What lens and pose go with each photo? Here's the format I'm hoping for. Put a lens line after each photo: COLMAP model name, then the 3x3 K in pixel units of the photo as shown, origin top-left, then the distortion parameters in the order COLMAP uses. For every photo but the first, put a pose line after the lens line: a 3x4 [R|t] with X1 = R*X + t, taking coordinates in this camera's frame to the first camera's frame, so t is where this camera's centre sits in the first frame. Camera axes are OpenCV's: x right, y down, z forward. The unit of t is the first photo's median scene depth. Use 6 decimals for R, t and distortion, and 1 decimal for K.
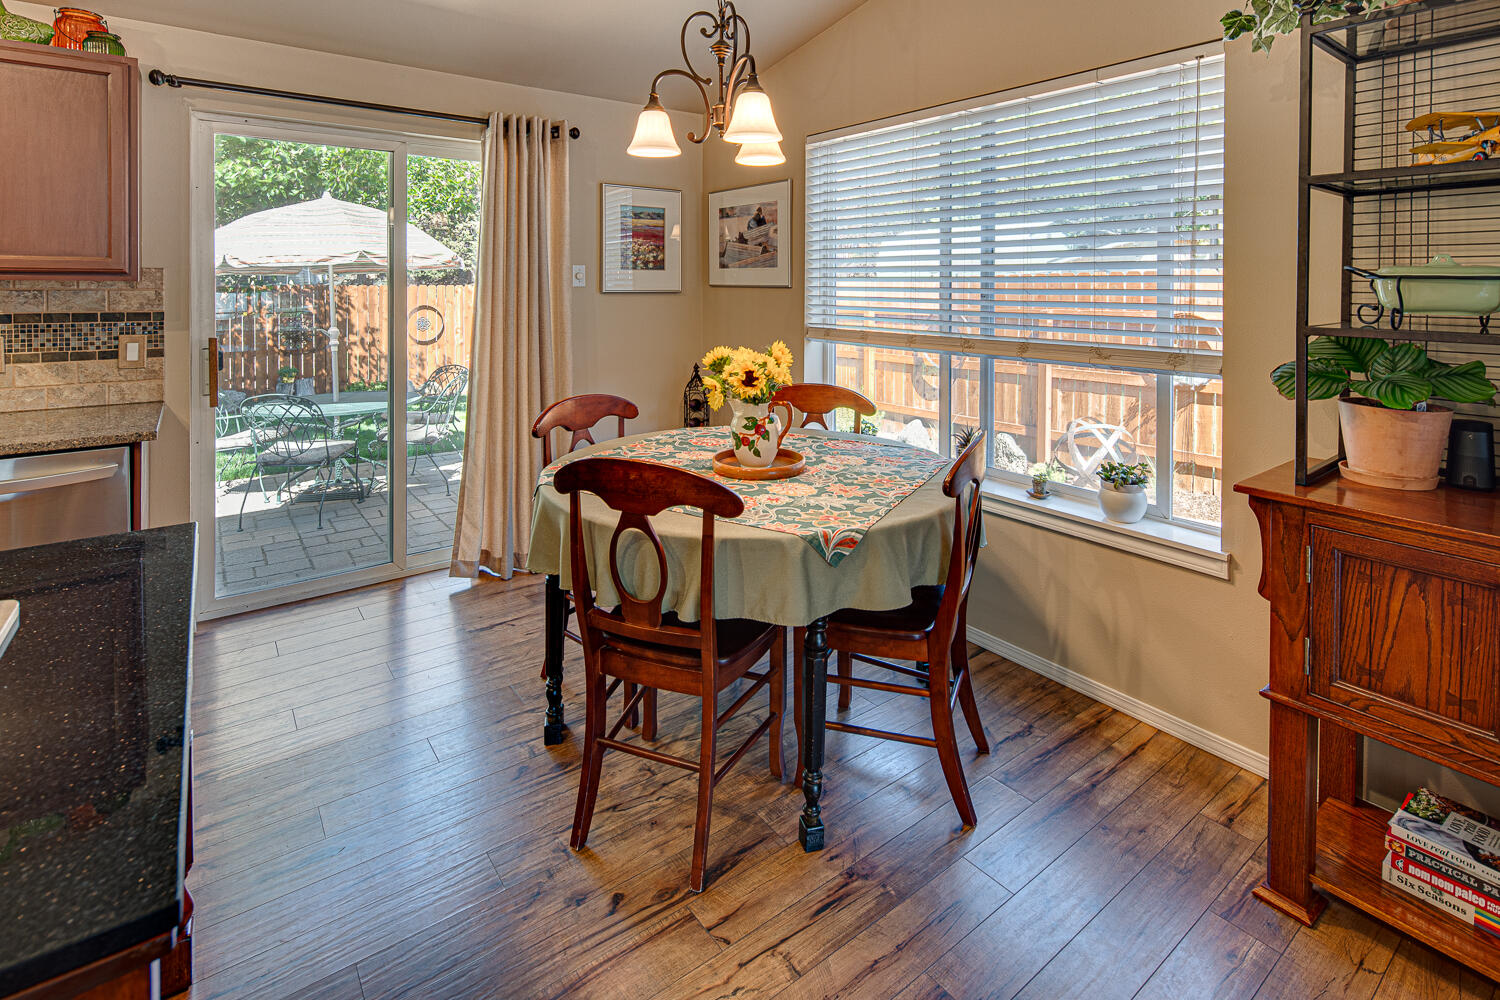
lens RADIAL K [[726.2, 0, 743.3], [0, 726.2, 288.4], [0, 0, 1]] dist [0.000113, -0.002908]
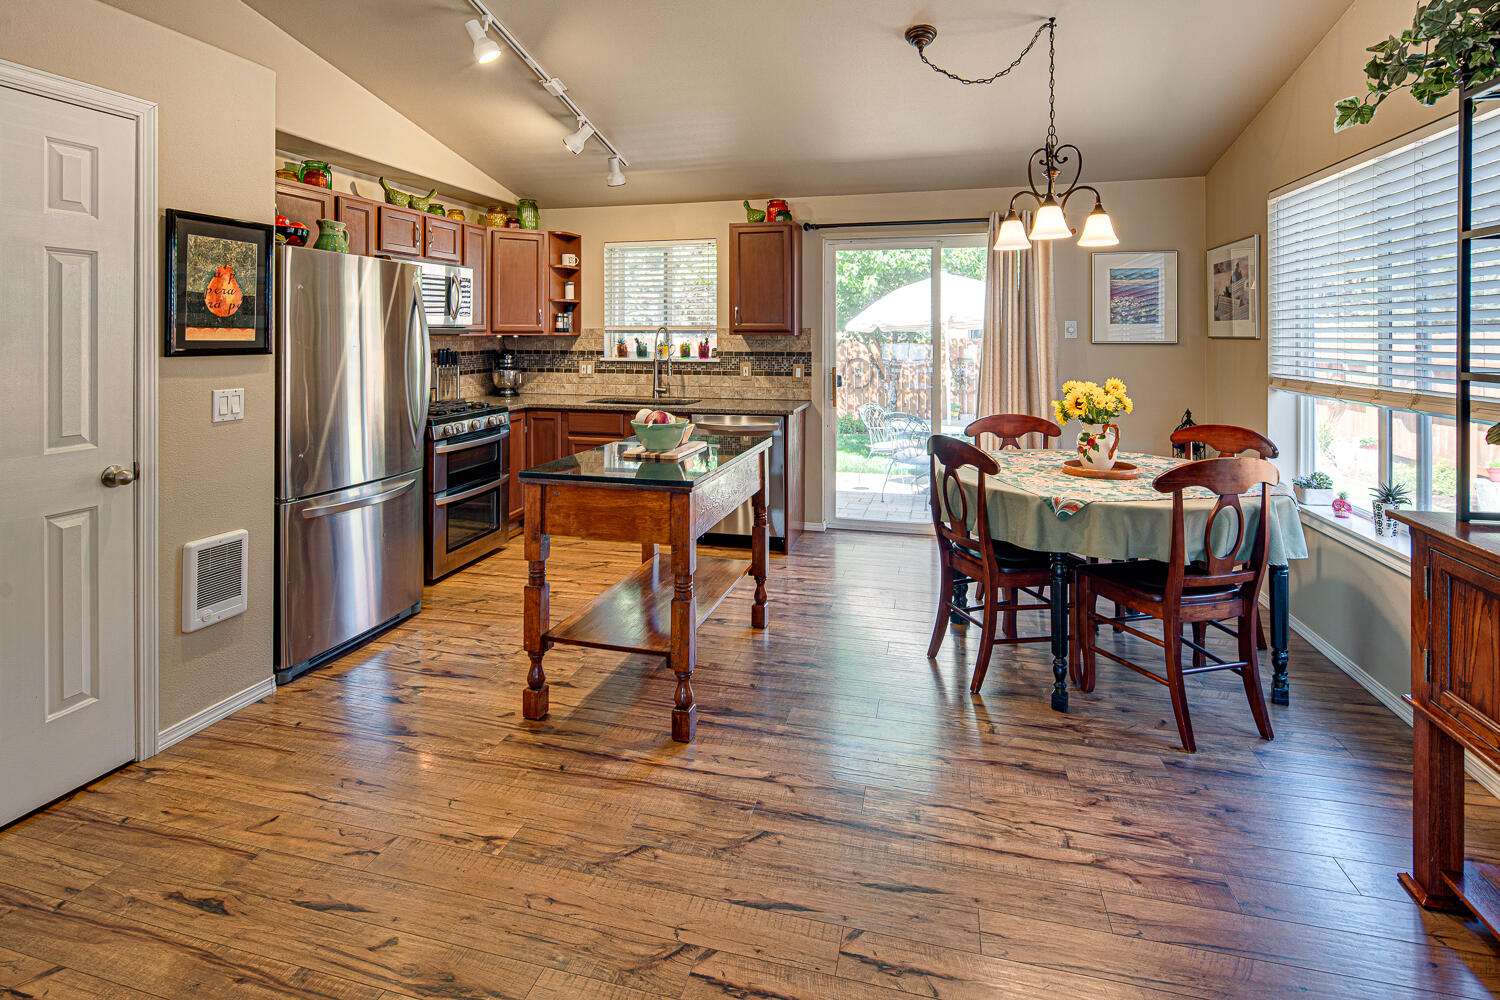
lens RADIAL K [[726.2, 0, 744.5], [0, 726.2, 334.3], [0, 0, 1]] dist [0.000113, -0.002908]
pose [[0.620994, -0.006073, -0.783792, 0.583168], [-0.002868, 0.999946, -0.010021, 0.006550], [0.783810, 0.008471, 0.620943, -0.301392]]
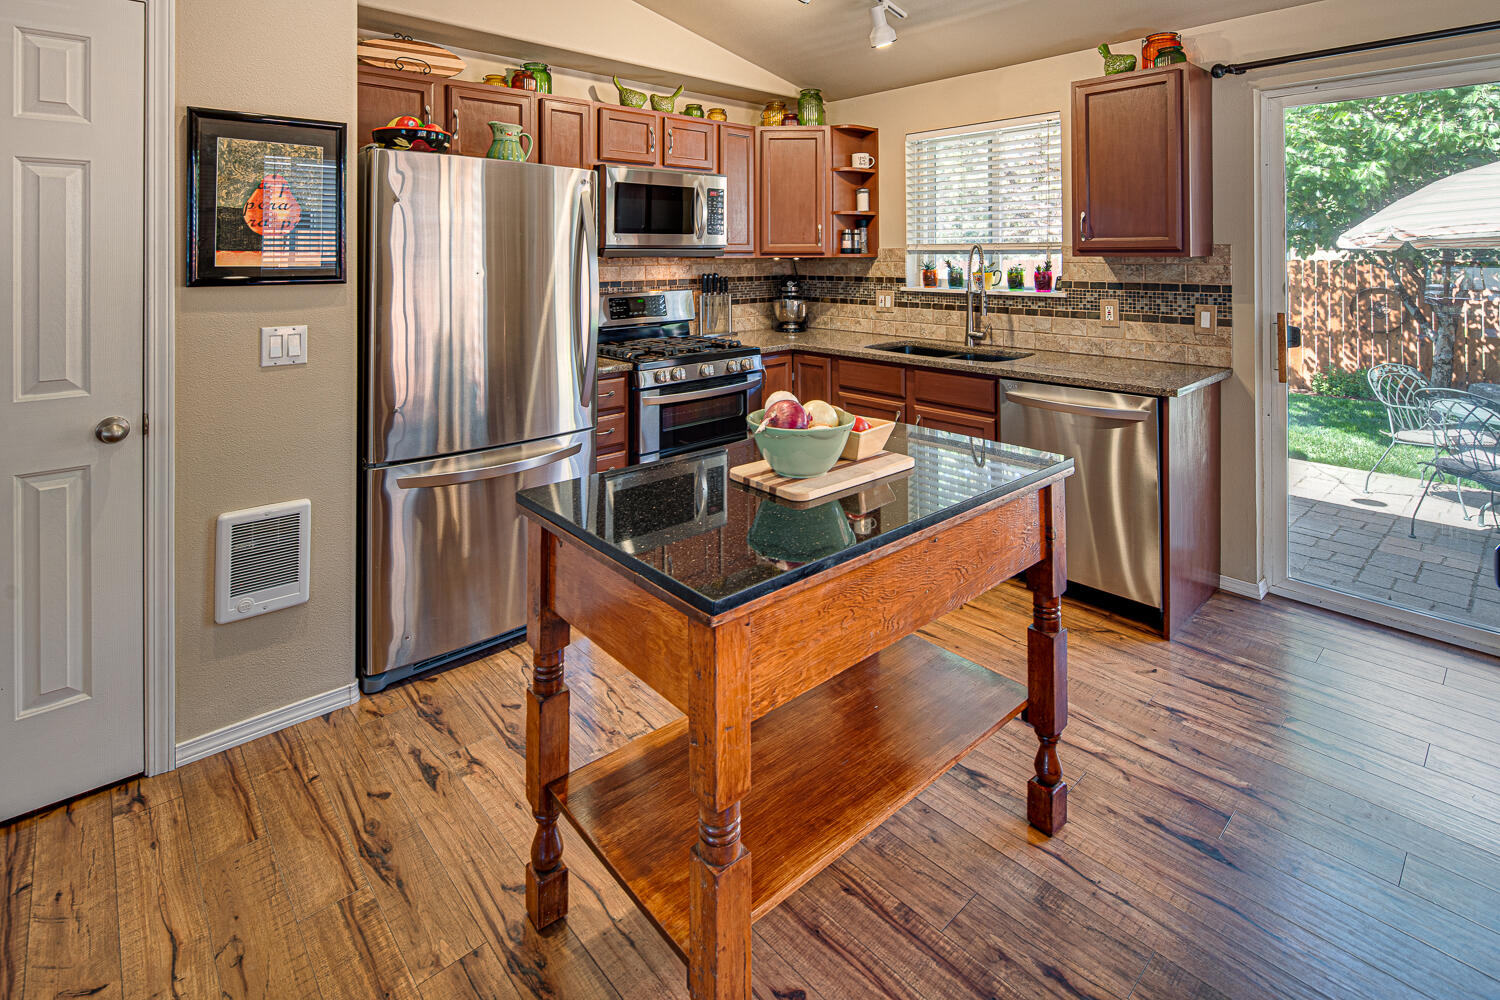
lens RADIAL K [[726.2, 0, 737.2], [0, 726.2, 249.6], [0, 0, 1]] dist [0.000113, -0.002908]
pose [[0.088922, -0.015617, -0.995916, 0.222586], [-0.003686, 0.999865, -0.016008, -0.000451], [0.996032, 0.005094, 0.088852, 0.187402]]
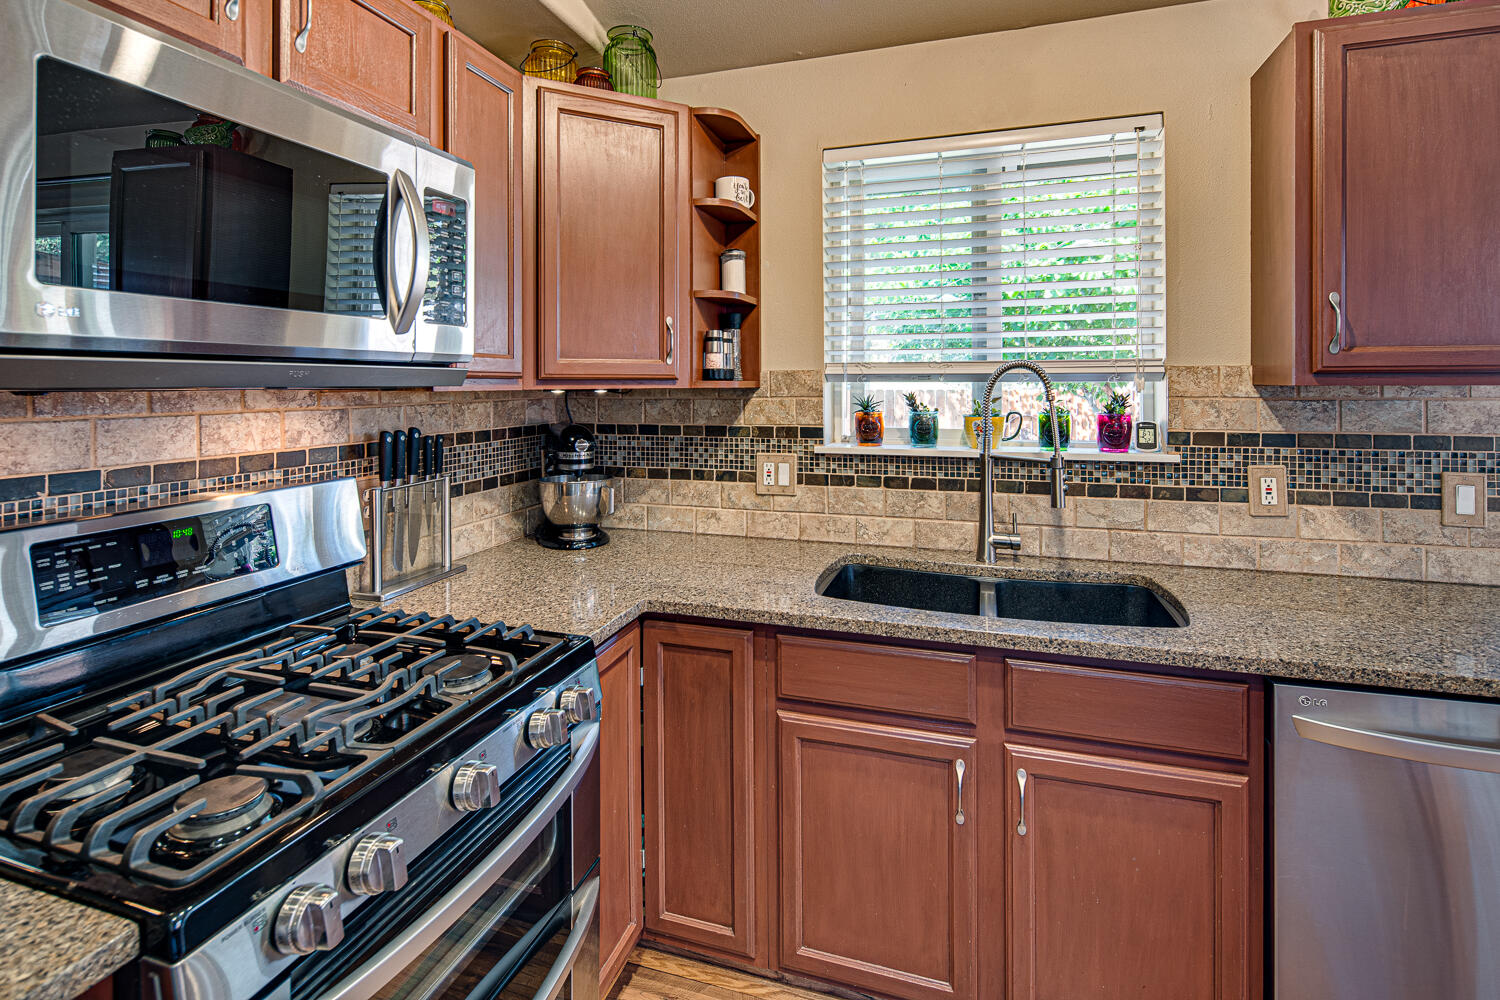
lens RADIAL K [[748.8, 0, 748.7], [0, 748.8, 389.8], [0, 0, 1]] dist [-0.002248, -0.004184]
pose [[0.569778, -0.003171, -0.821792, -0.700232], [0.001485, 0.999995, -0.002829, -0.005723], [0.821797, 0.000392, 0.569780, 0.148151]]
